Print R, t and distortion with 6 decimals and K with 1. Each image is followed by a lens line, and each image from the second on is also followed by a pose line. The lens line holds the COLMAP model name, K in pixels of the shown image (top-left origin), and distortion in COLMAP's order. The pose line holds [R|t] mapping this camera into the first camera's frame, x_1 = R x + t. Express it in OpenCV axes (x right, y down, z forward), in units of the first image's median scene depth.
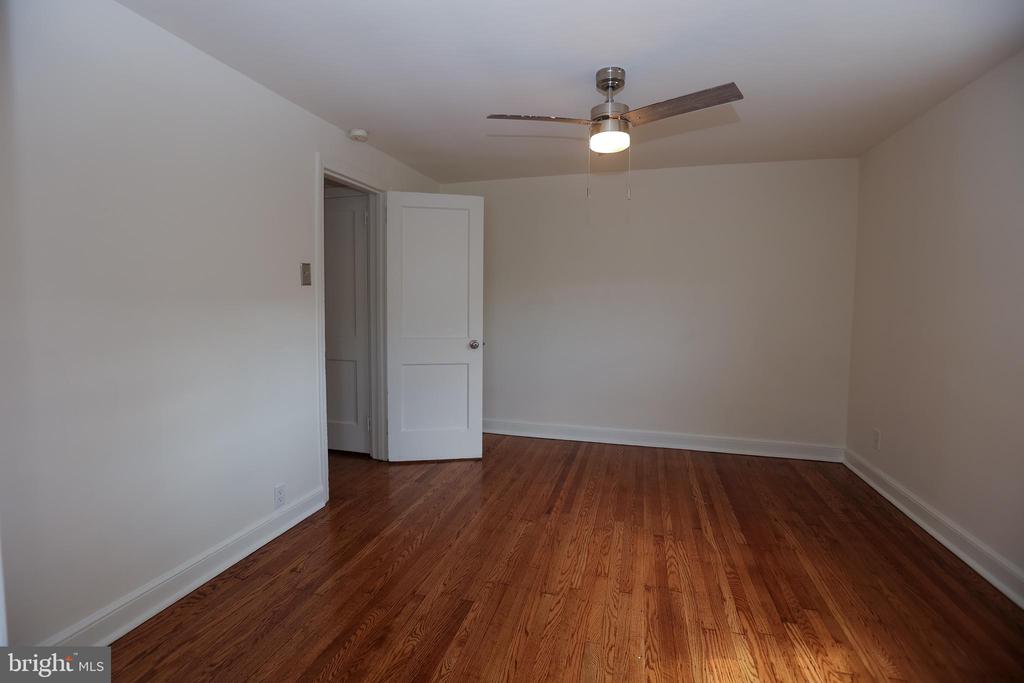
lens RADIAL K [[477.0, 0, 514.5], [0, 477.0, 326.7], [0, 0, 1]] dist [-0.040493, 0.011589]
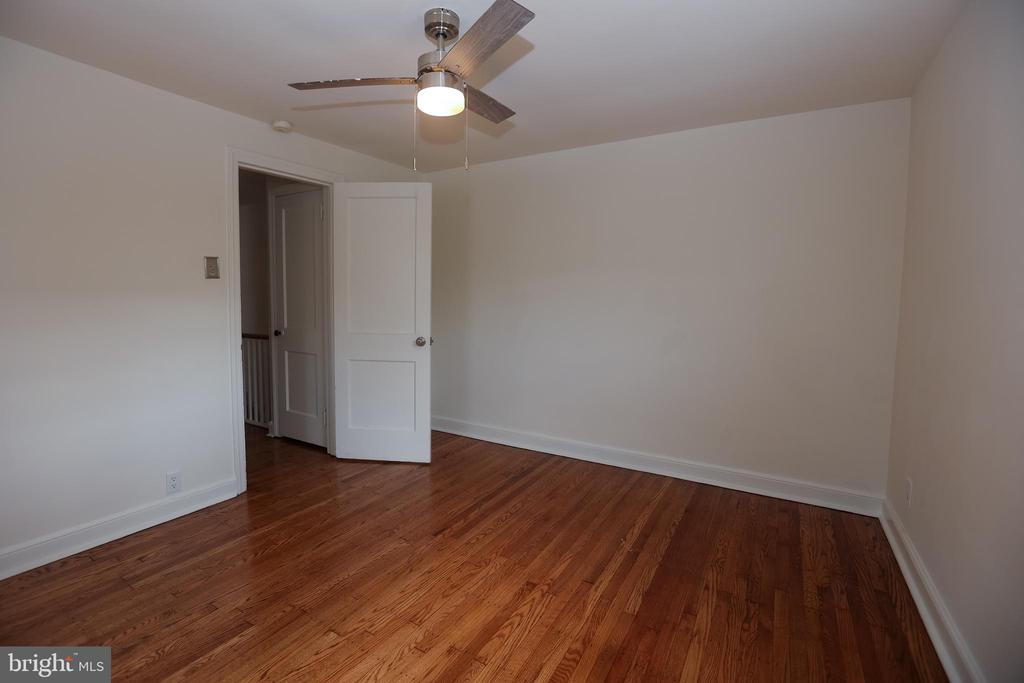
lens RADIAL K [[477.0, 0, 514.5], [0, 477.0, 326.7], [0, 0, 1]] dist [-0.040493, 0.011589]
pose [[0.964634, 0.022389, -0.262640, 0.430780], [-0.020338, 0.999738, 0.010526, -0.007061], [0.262807, -0.004812, 0.964837, 0.187720]]
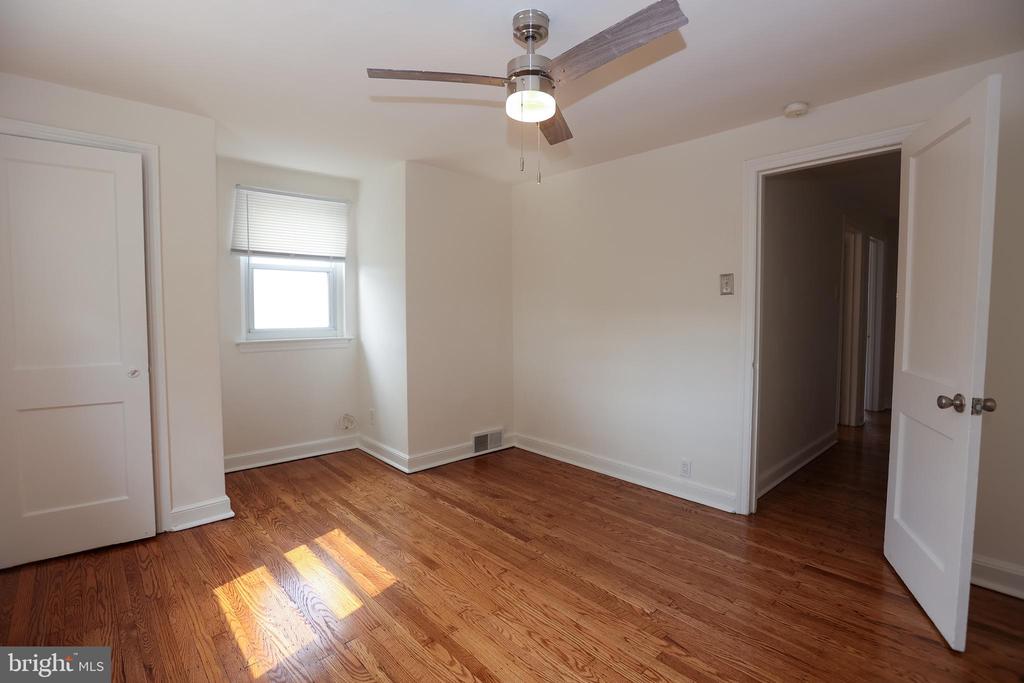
lens RADIAL K [[481.1, 0, 490.0], [0, 481.1, 330.0], [0, 0, 1]] dist [-0.041097, 0.012648]
pose [[-0.567877, 0.033883, -0.822416, 0.708280], [-0.047329, 0.996155, 0.073722, -0.058501], [0.821751, 0.080789, -0.564090, 1.115781]]
